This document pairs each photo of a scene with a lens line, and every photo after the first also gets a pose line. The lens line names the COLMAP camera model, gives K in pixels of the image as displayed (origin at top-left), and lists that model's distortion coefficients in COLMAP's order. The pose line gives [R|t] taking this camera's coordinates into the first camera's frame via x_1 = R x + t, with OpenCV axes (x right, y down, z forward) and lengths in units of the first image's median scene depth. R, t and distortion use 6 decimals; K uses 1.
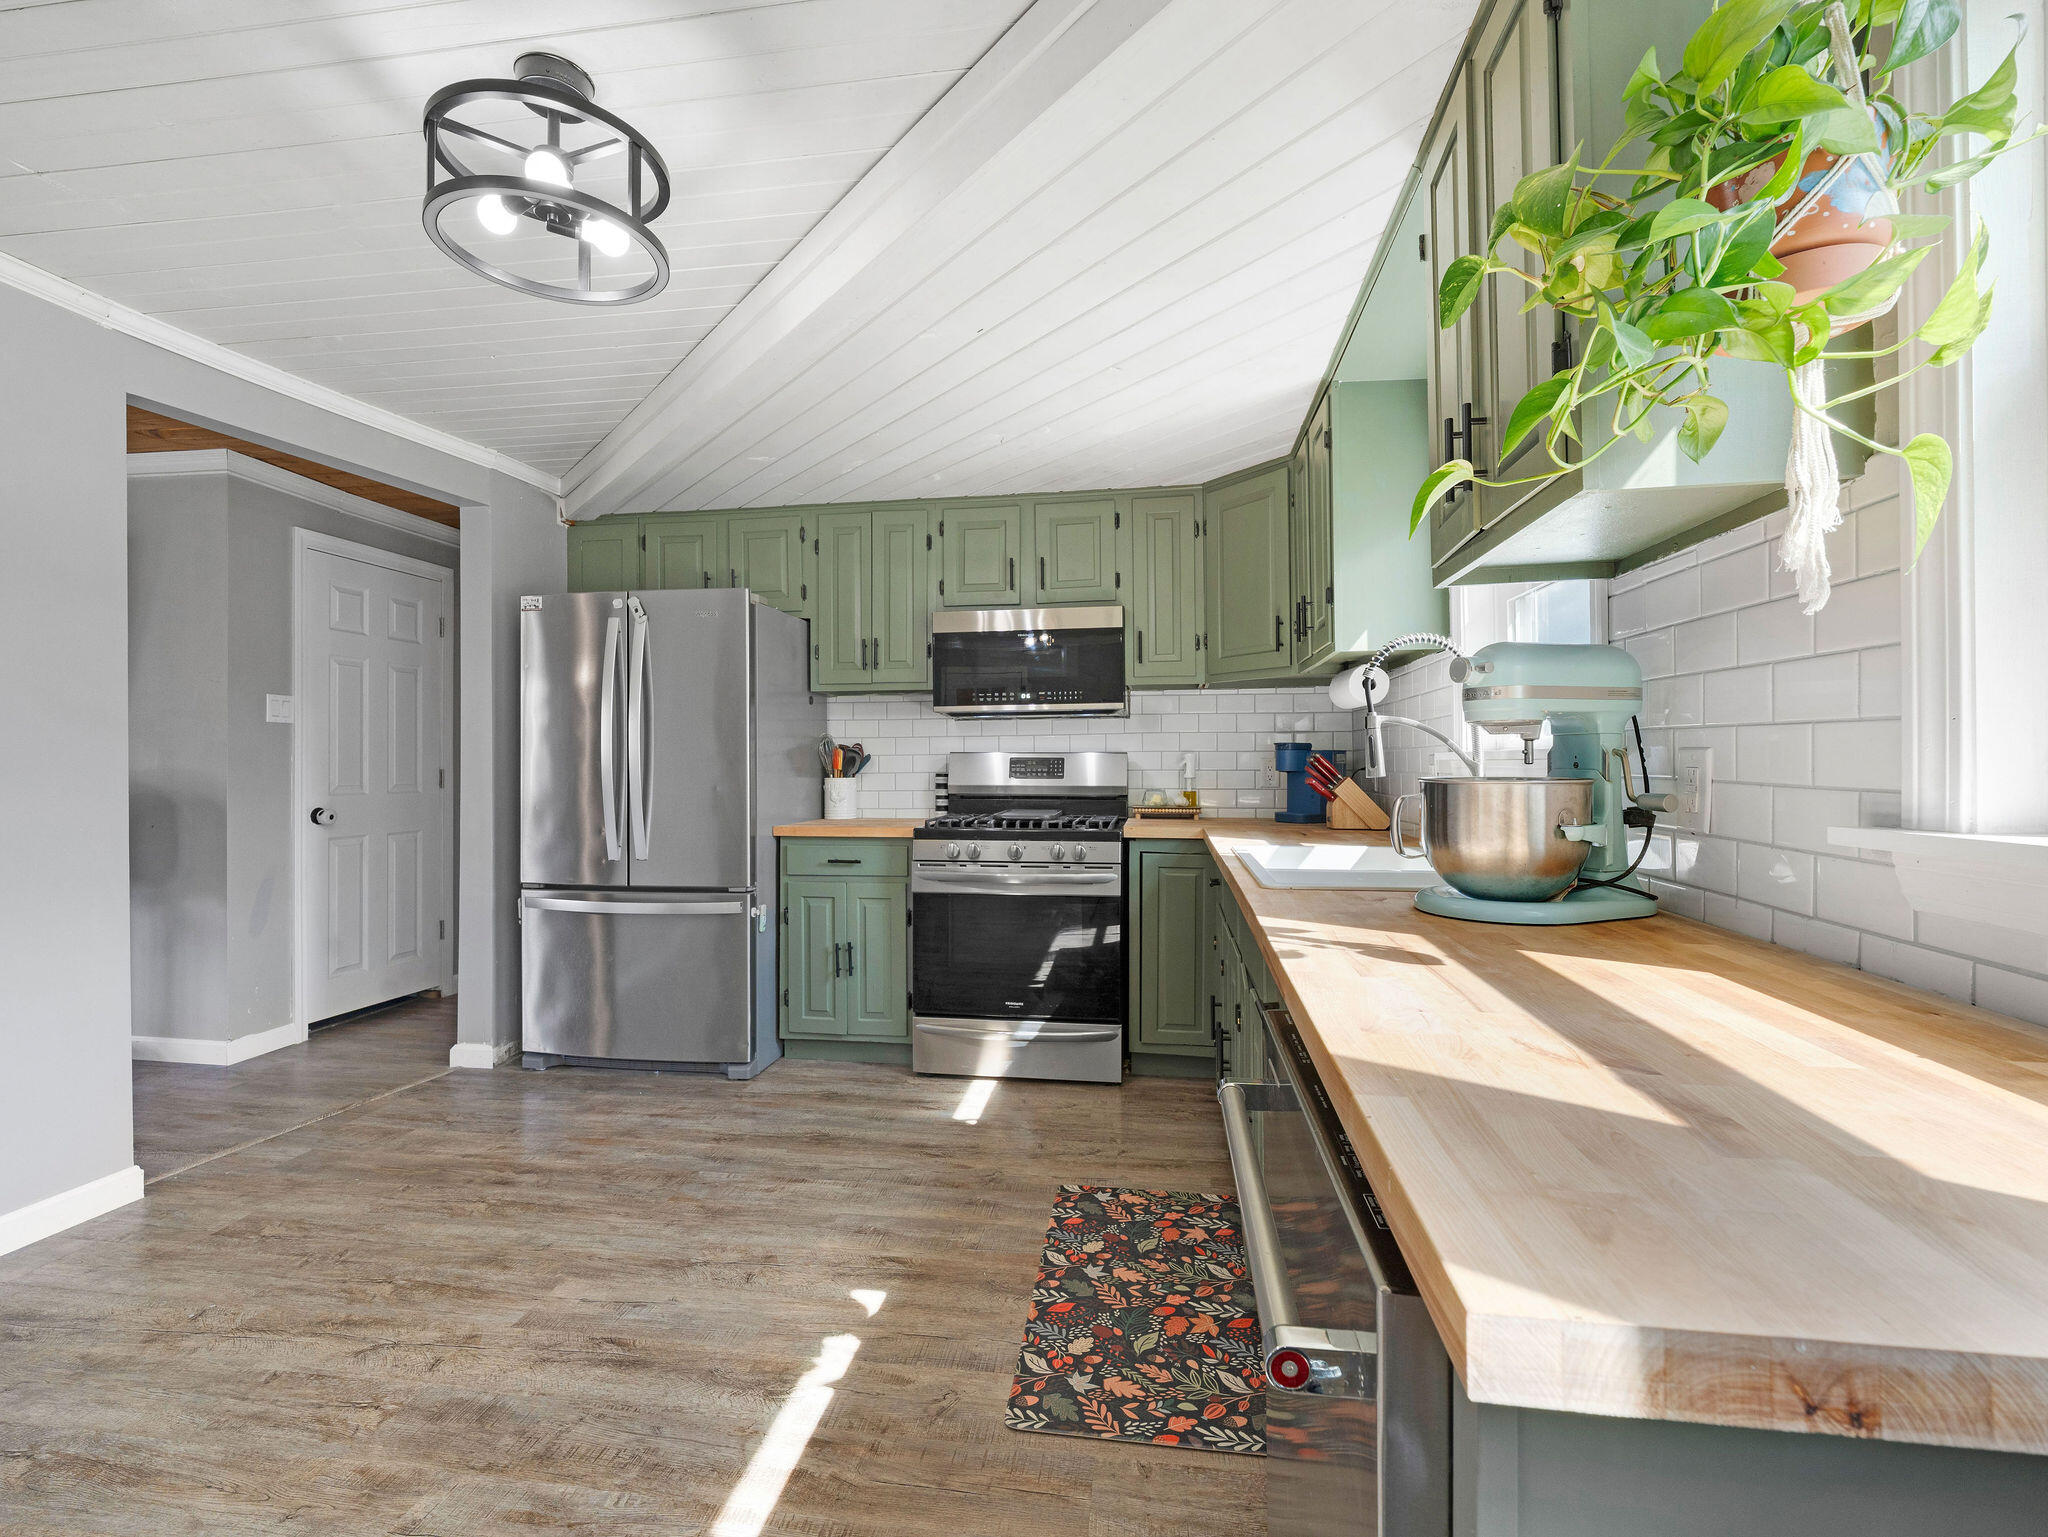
lens RADIAL K [[938.9, 0, 1007.4], [0, 938.9, 764.7], [0, 0, 1]] dist [0.002213, -0.002285]
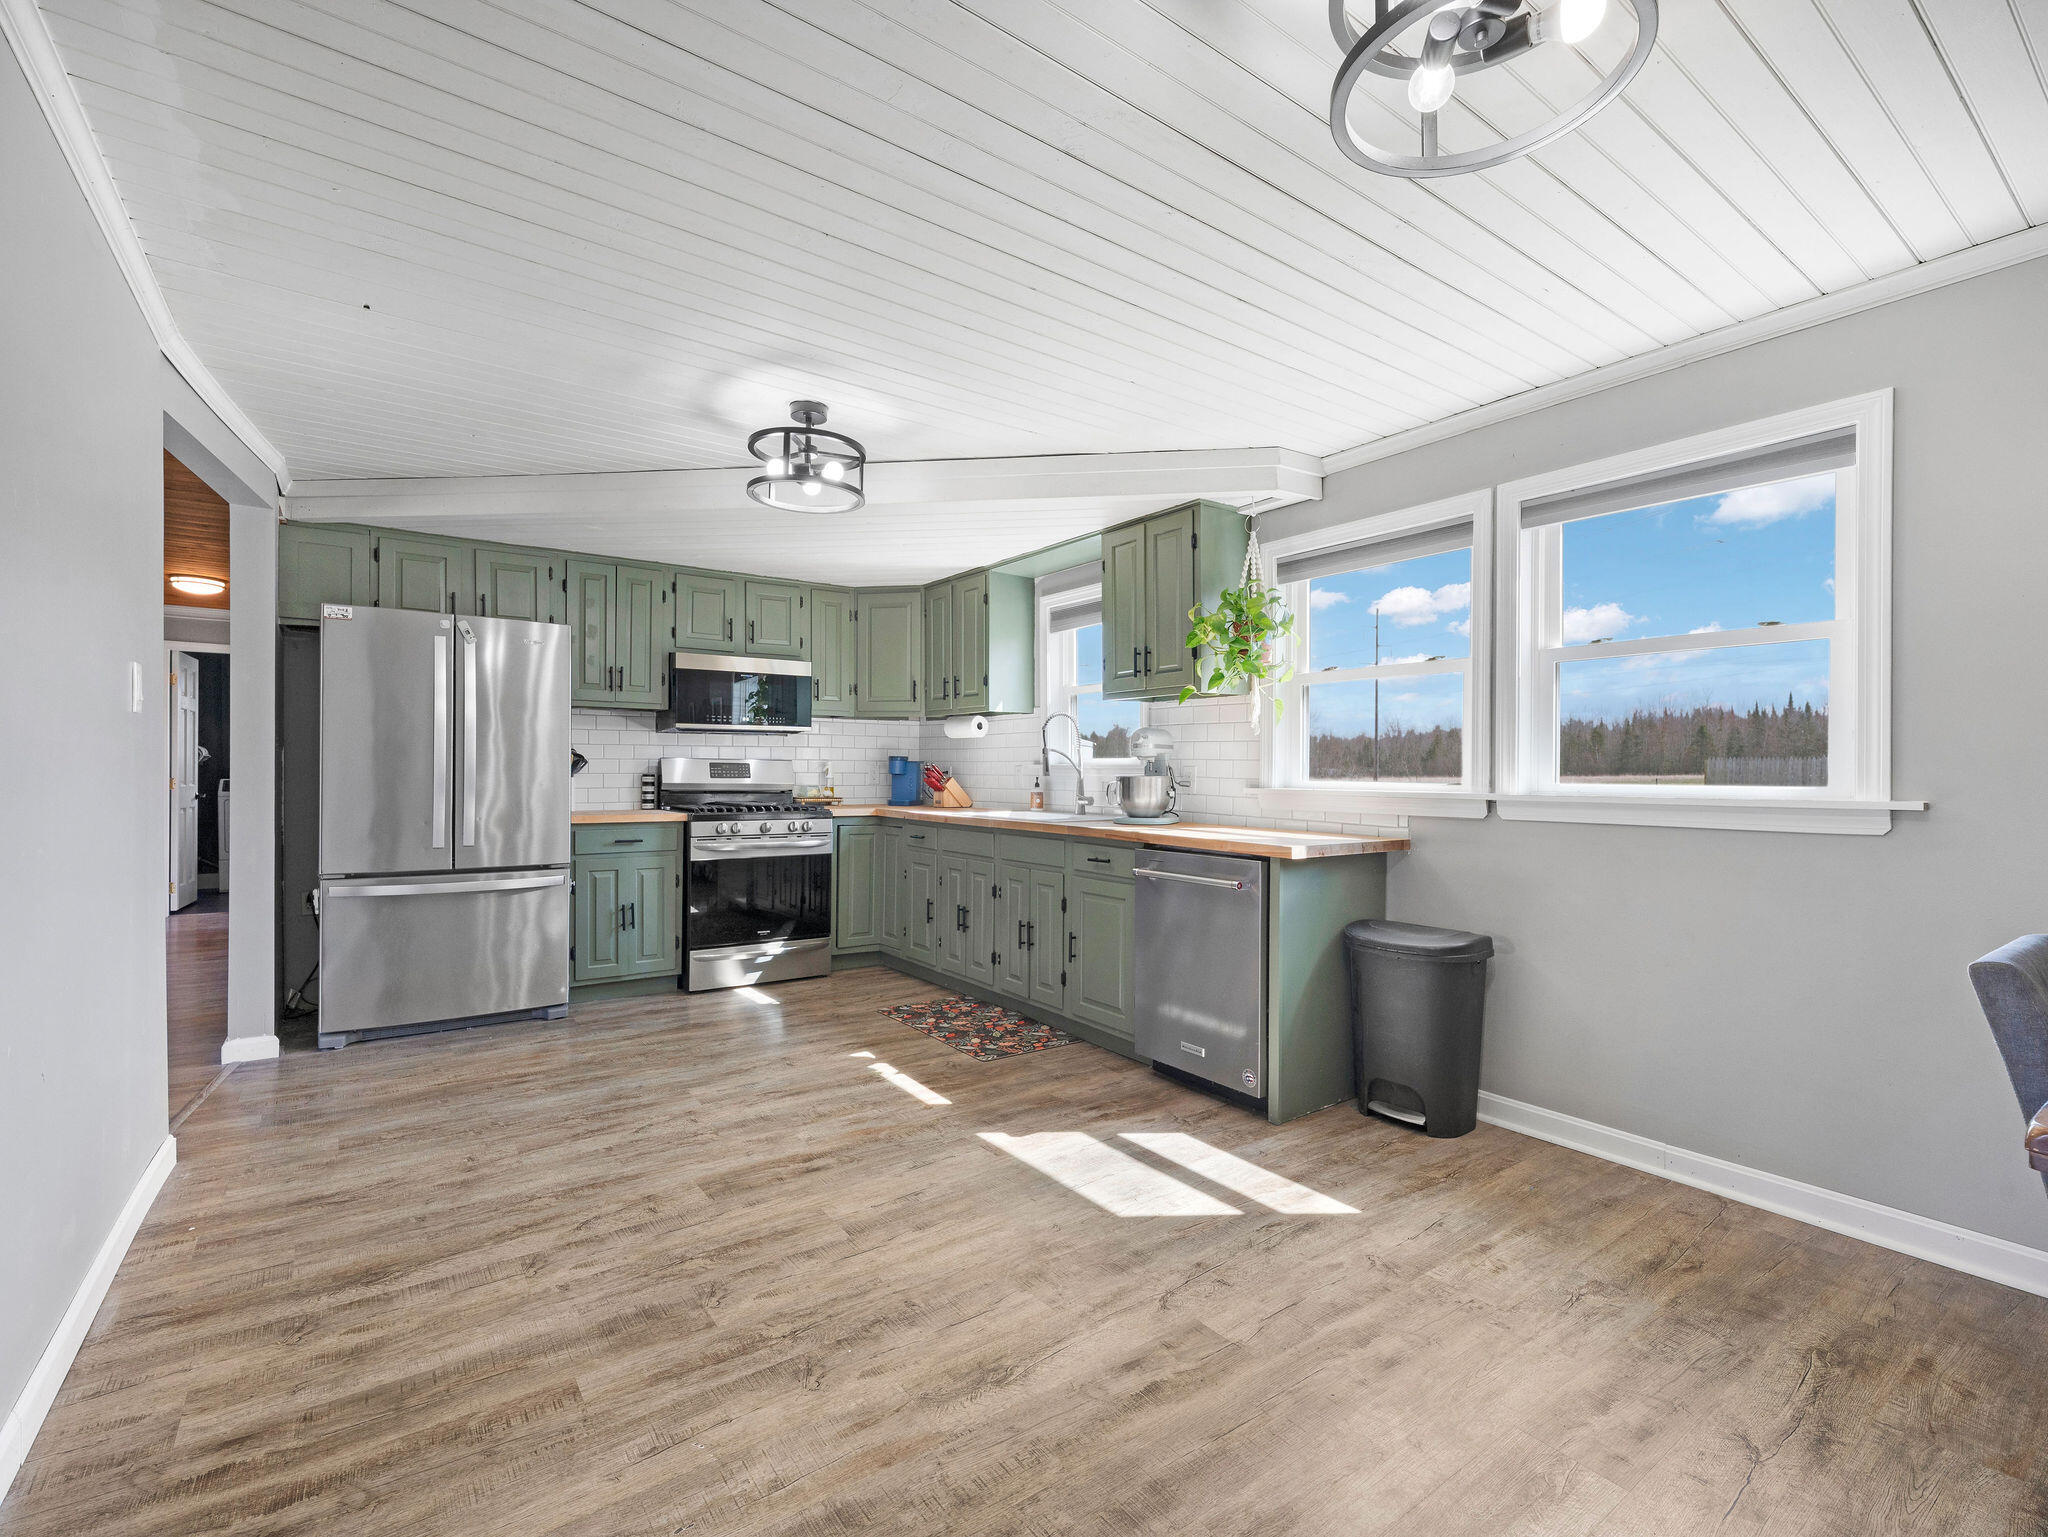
lens RADIAL K [[938.9, 0, 1027.6], [0, 938.9, 770.0], [0, 0, 1]] dist [0.002213, -0.002285]
pose [[0.713795, 0.009819, 0.700286, -0.979009], [-0.009558, 0.999945, -0.004278, 0.007244], [-0.700289, -0.003640, 0.713850, -0.444011]]
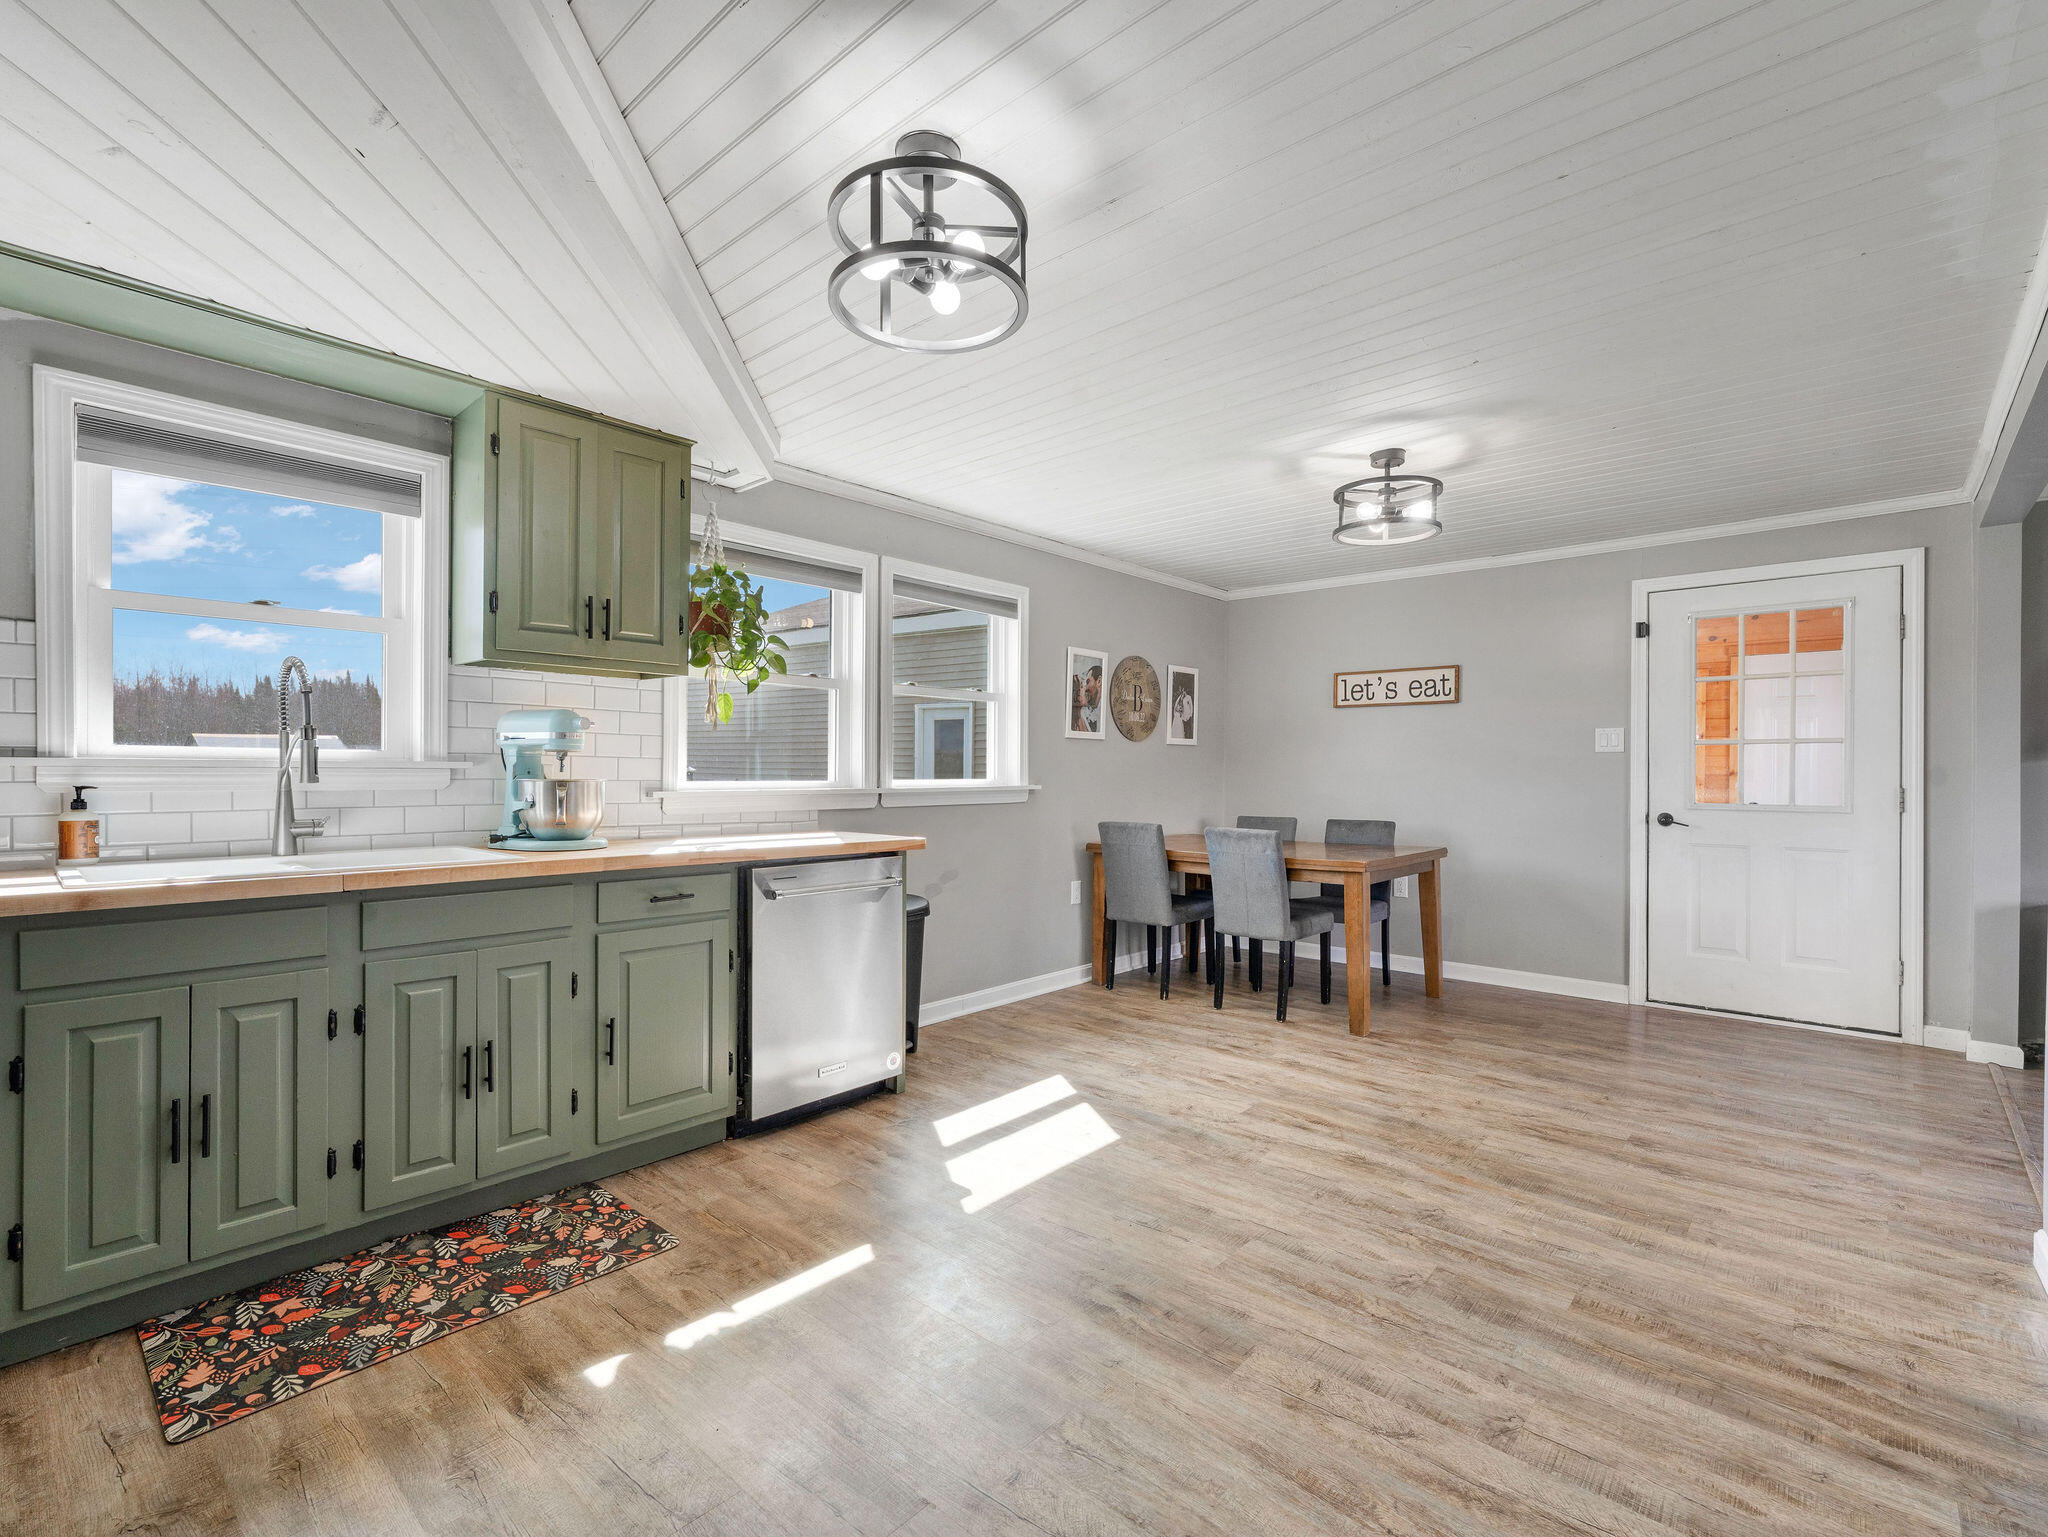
lens RADIAL K [[938.9, 0, 1013.9], [0, 938.9, 775.9], [0, 0, 1]] dist [0.002213, -0.002285]
pose [[-0.836607, -0.001195, 0.547802, -0.767988], [0.001189, 0.999991, 0.003997, -0.001410], [-0.547802, 0.003995, -0.836598, 1.226296]]
